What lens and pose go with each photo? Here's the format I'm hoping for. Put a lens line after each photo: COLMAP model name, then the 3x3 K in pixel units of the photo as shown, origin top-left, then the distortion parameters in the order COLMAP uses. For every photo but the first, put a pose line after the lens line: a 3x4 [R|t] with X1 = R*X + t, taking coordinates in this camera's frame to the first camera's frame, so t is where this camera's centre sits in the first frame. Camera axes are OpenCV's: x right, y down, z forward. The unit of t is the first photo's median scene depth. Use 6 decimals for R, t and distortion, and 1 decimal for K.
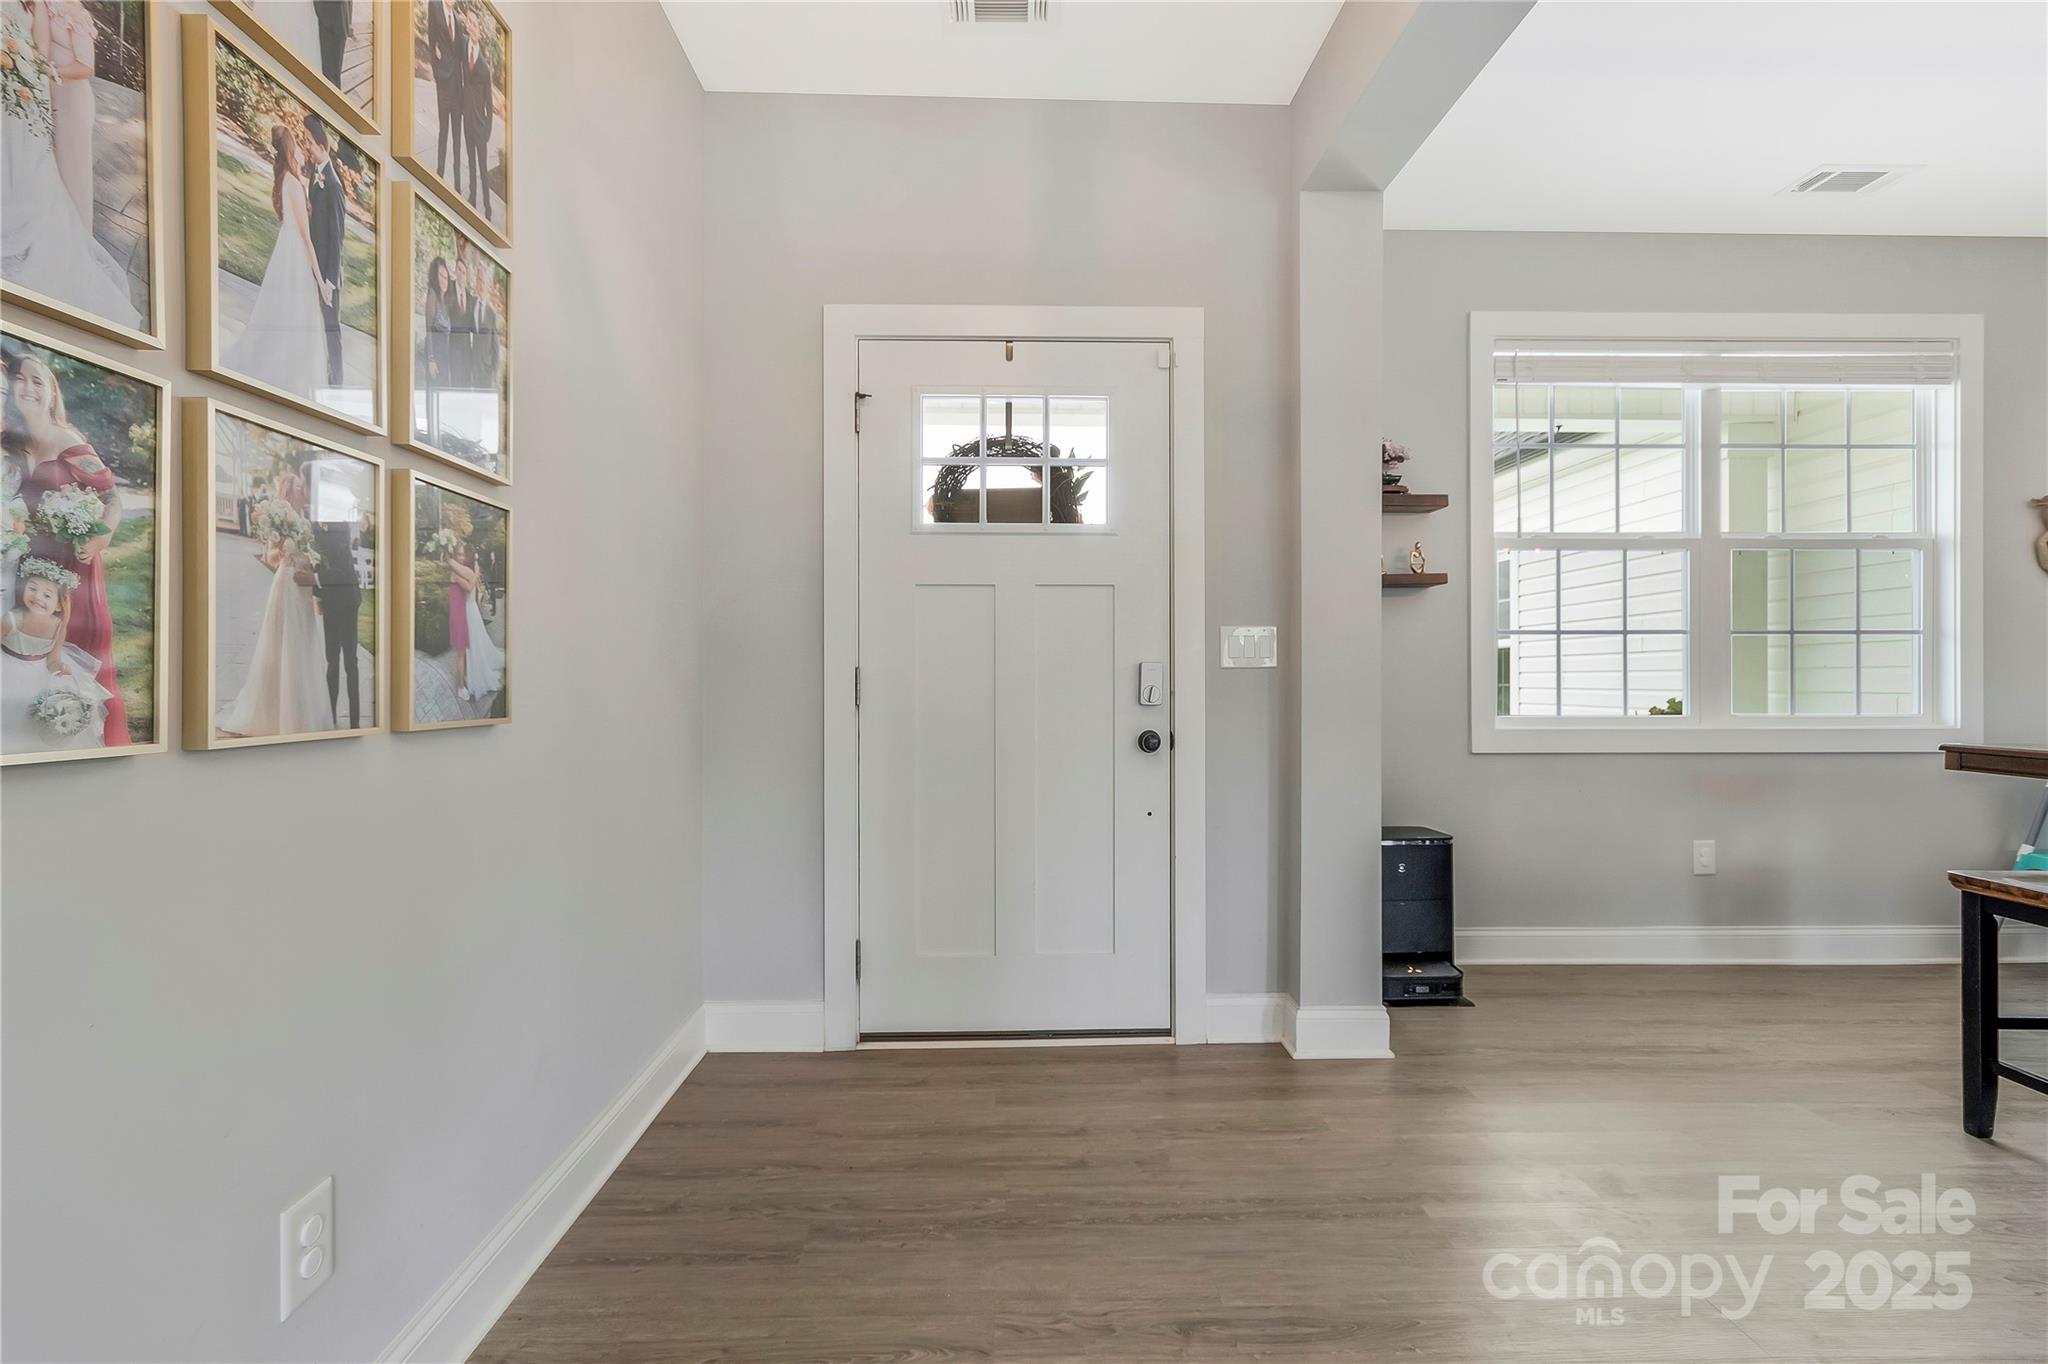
lens RADIAL K [[980.9, 0, 1024.0], [0, 980.9, 682.0], [0, 0, 1]] dist [0.008289, 0.001279]
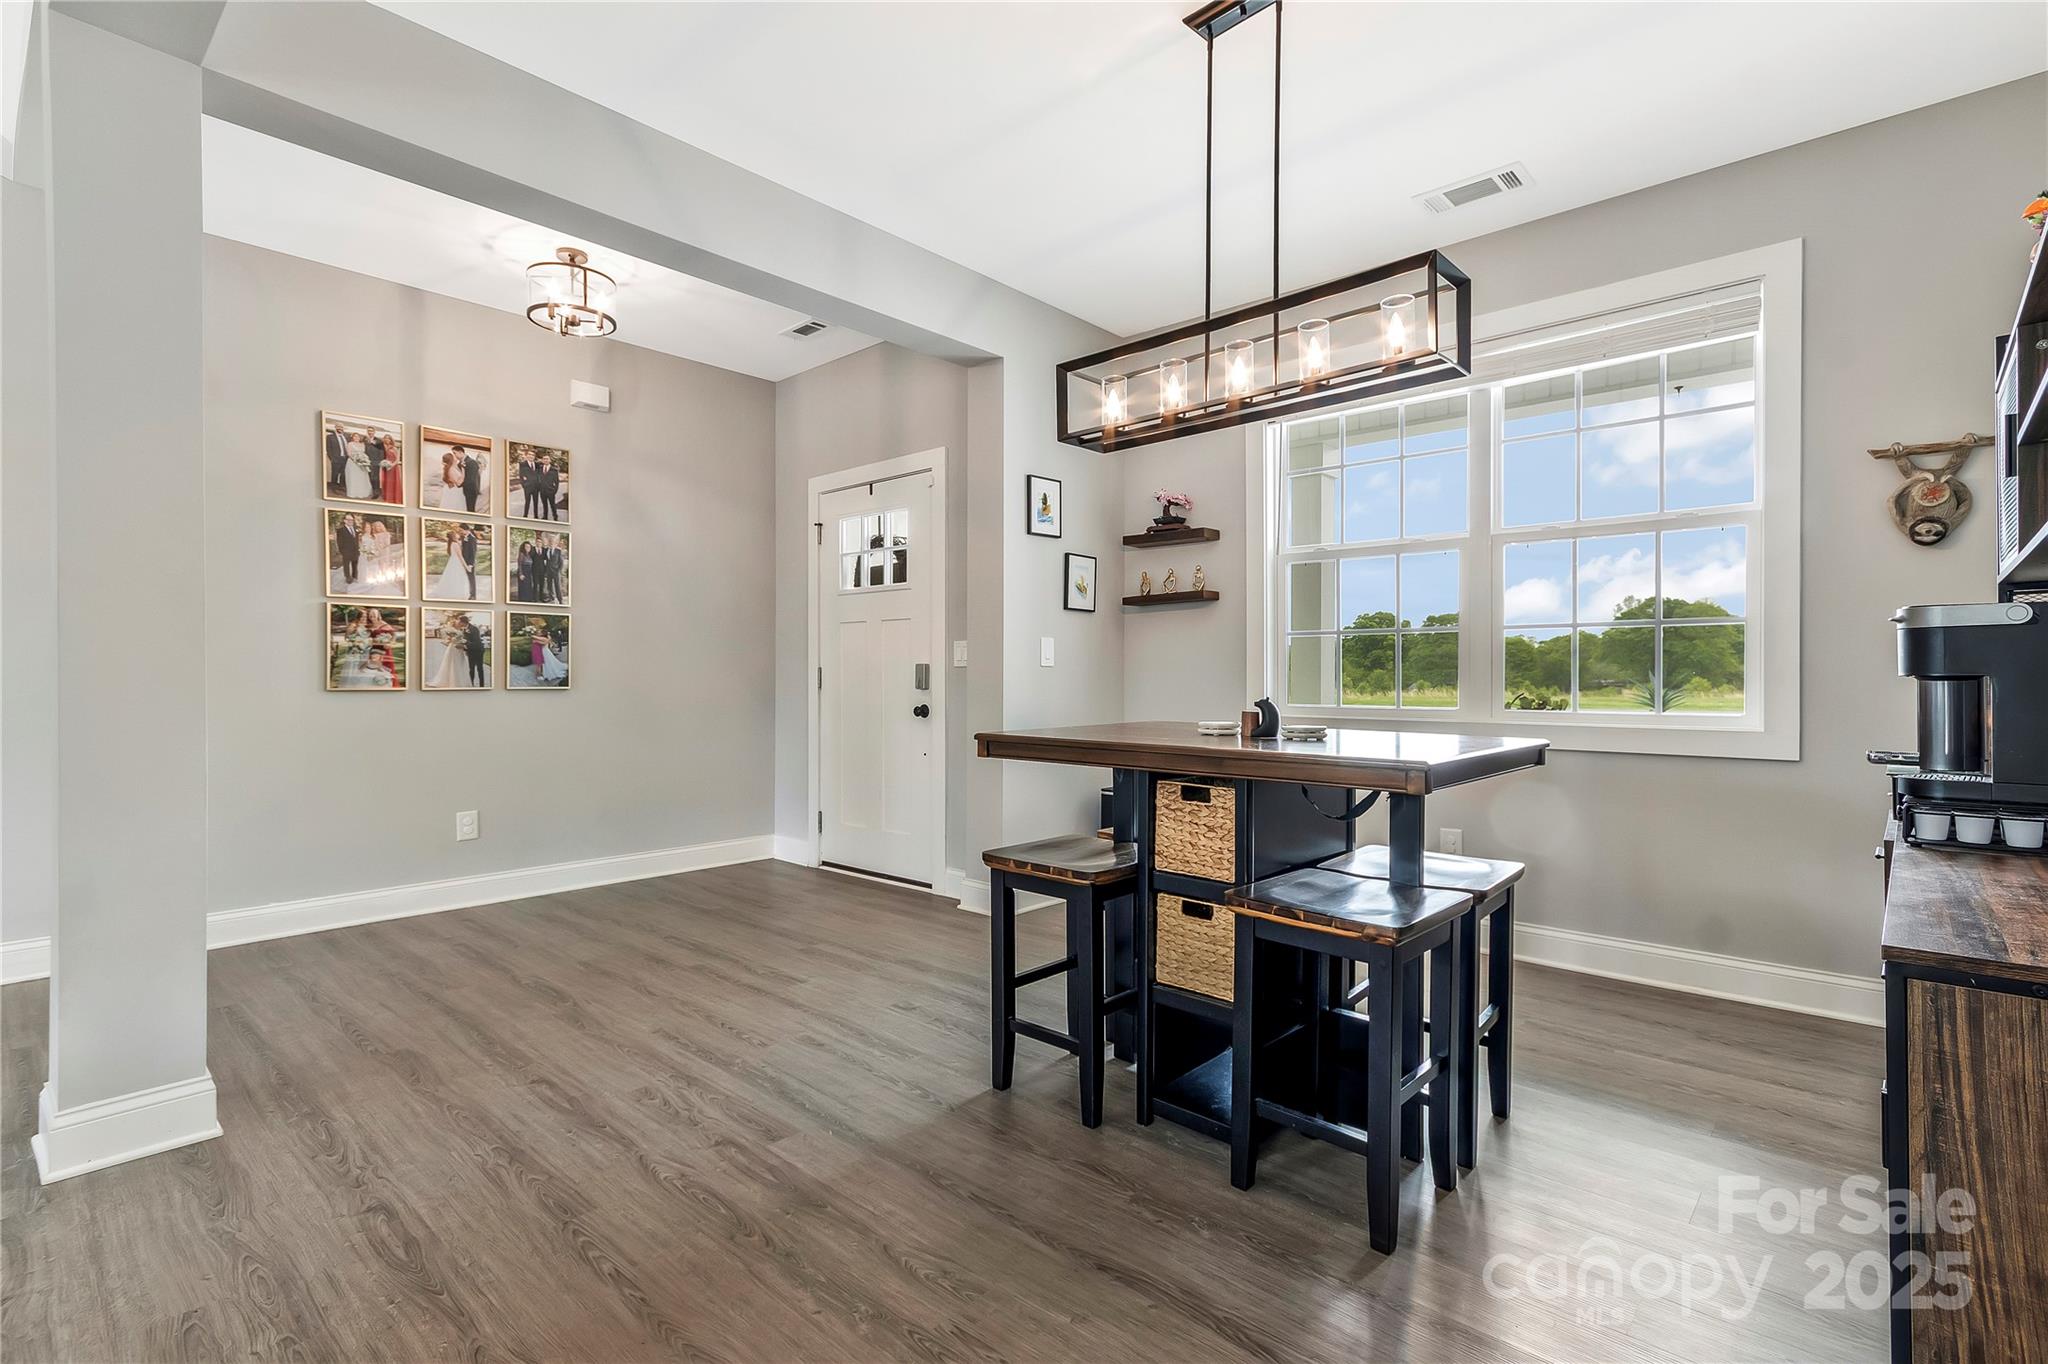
lens RADIAL K [[966.7, 0, 1028.9], [0, 966.7, 681.9], [0, 0, 1]] dist [0.003883, 0.000526]
pose [[0.718424, 0.004589, -0.695590, 2.747996], [-0.001822, 0.999987, 0.004716, 0.006695], [0.695603, -0.002121, 0.718424, -0.120521]]
